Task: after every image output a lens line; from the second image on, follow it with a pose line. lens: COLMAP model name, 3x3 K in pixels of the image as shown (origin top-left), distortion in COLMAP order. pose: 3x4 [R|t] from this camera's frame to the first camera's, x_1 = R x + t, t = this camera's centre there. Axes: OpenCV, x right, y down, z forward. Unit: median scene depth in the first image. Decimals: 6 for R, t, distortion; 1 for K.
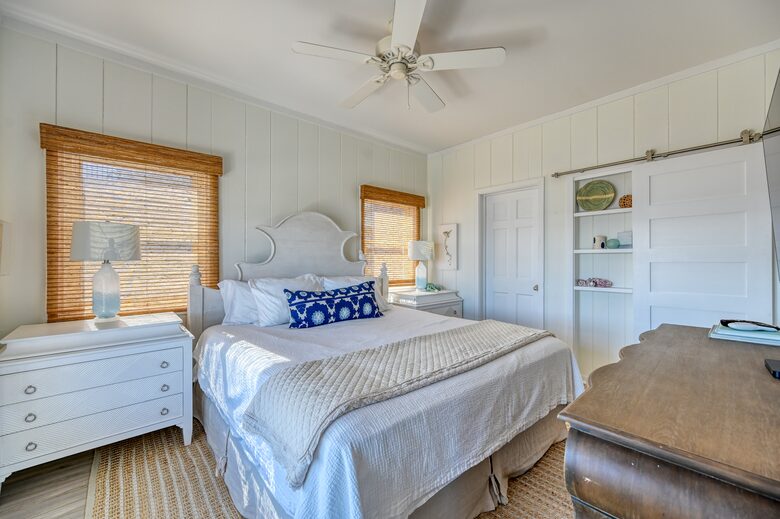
lens RADIAL K [[315.5, 0, 390.0], [0, 315.5, 259.5], [0, 0, 1]] dist [0.000202, 0.000073]
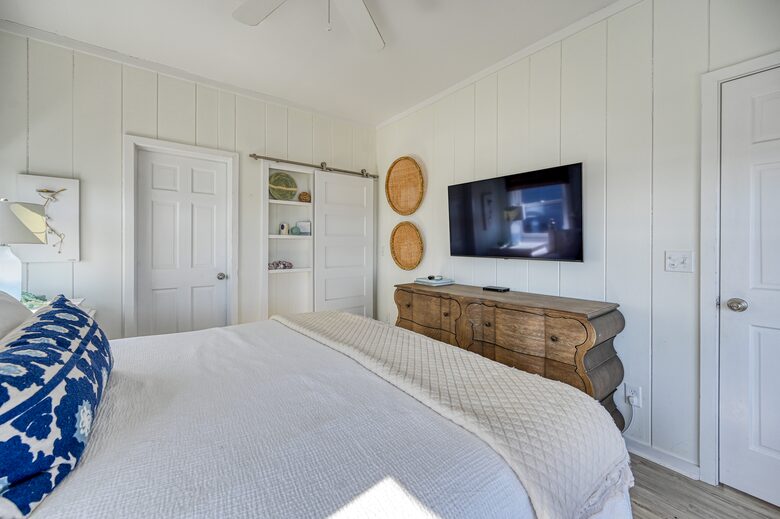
lens RADIAL K [[318.8, 0, 389.9], [0, 318.8, 242.3], [0, 0, 1]] dist [0.000370, 0.000052]
pose [[0.069487, 0.007961, 0.997551, -0.439751], [-0.004823, 0.999959, -0.007644, 0.000075], [-0.997571, -0.004280, 0.069522, 0.548019]]
